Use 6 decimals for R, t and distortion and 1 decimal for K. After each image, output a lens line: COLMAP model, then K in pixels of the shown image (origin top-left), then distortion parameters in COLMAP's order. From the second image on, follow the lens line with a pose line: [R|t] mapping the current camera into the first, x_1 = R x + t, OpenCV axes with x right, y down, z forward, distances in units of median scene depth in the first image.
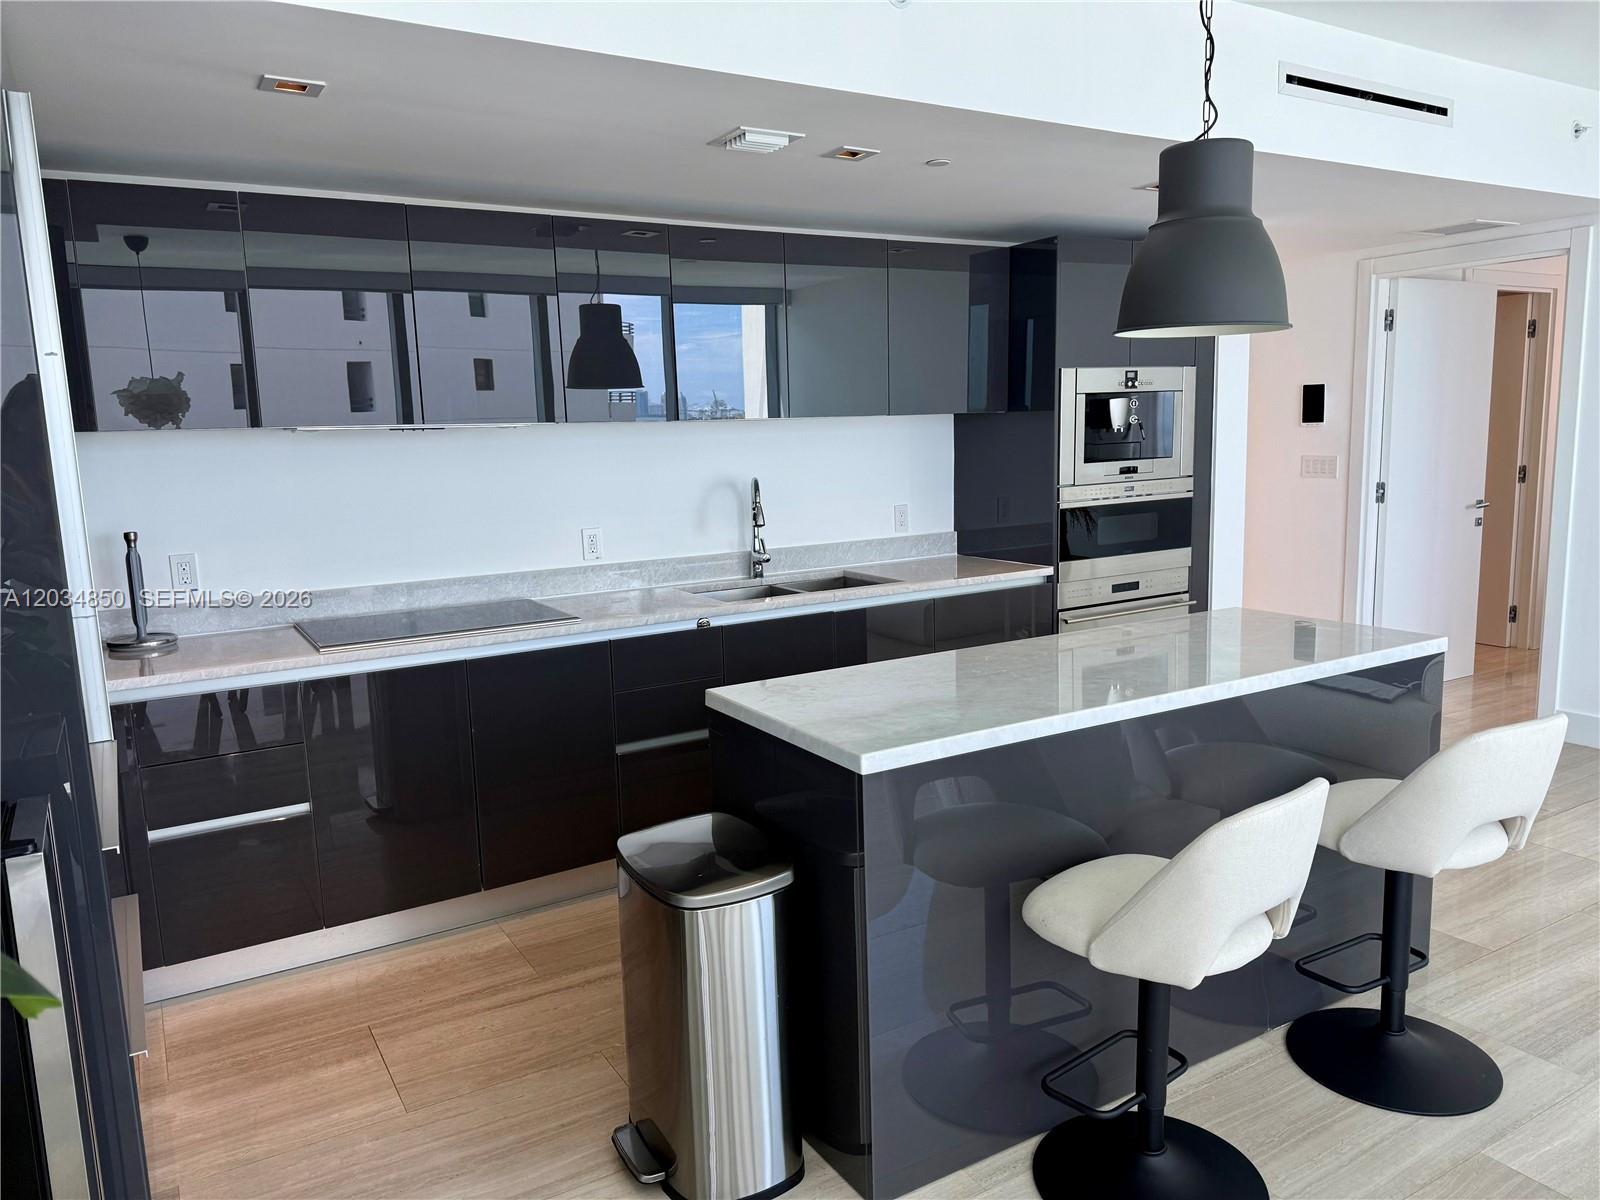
lens RADIAL K [[1115.2, 0, 815.2], [0, 1115.2, 595.4], [0, 0, 1]] dist [0.071579, -0.078247]
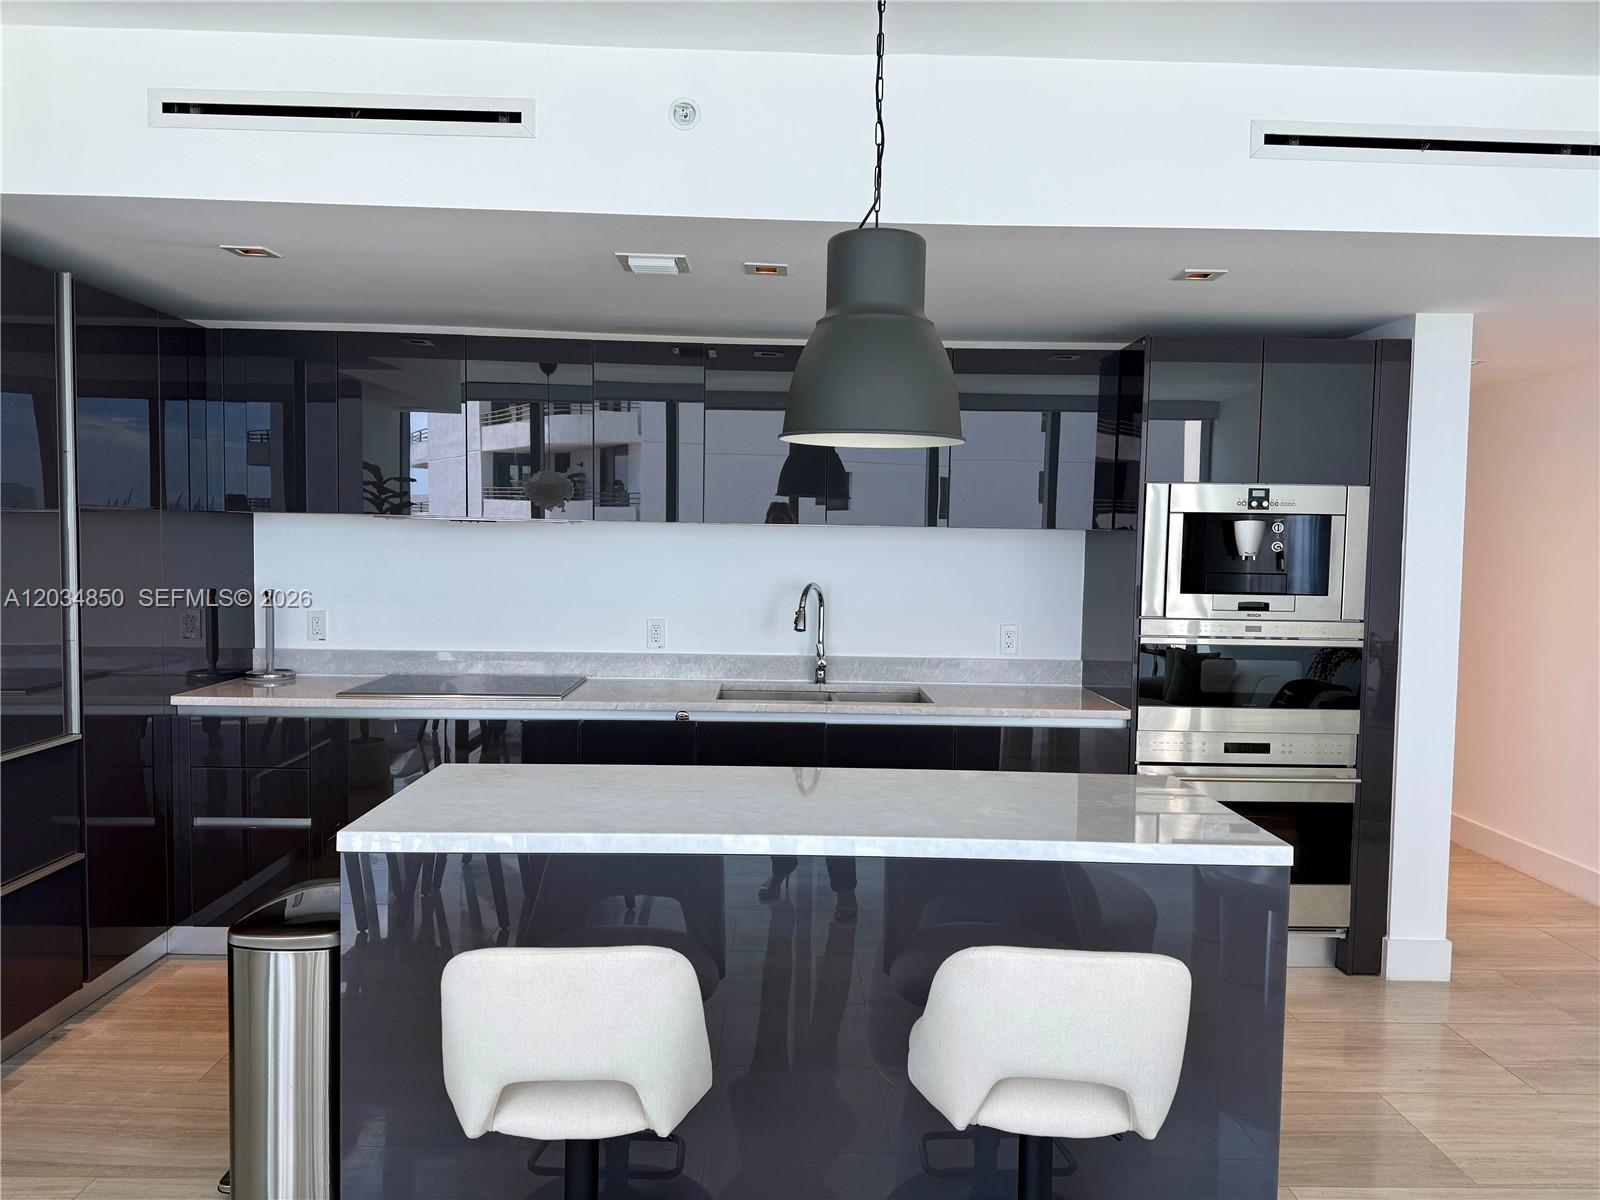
lens RADIAL K [[1115.2, 0, 815.2], [0, 1115.2, 595.4], [0, 0, 1]] dist [0.071579, -0.078247]
pose [[0.866753, 0.070152, -0.493779, 0.419293], [-0.118719, 0.990620, -0.067655, -0.025531], [0.484402, 0.117261, 0.866952, 0.123806]]
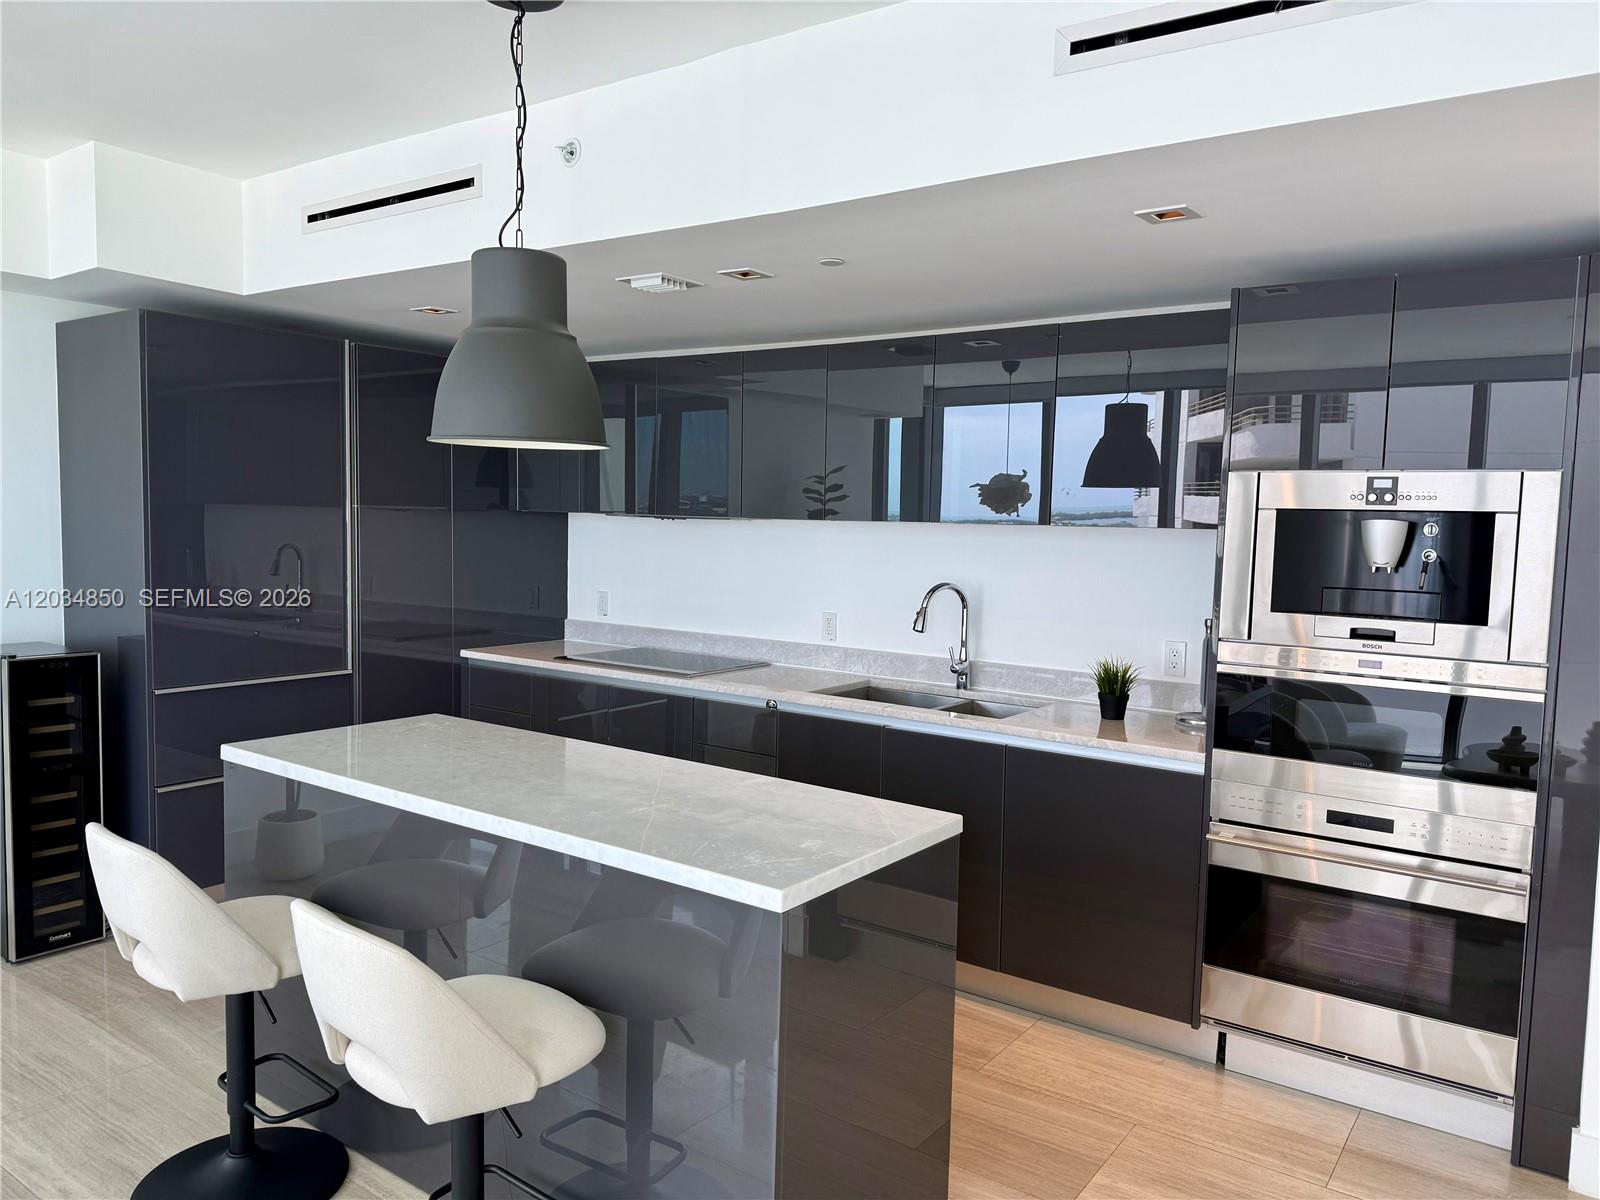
lens RADIAL K [[1135.4, 0, 826.8], [0, 1135.4, 610.9], [0, 0, 1]] dist [0.032355, -0.005267]
pose [[0.402865, 0.115319, -0.907965, 0.750351], [-0.174482, 0.983514, 0.047496, -0.104399], [0.898474, 0.139289, 0.416345, 0.474634]]
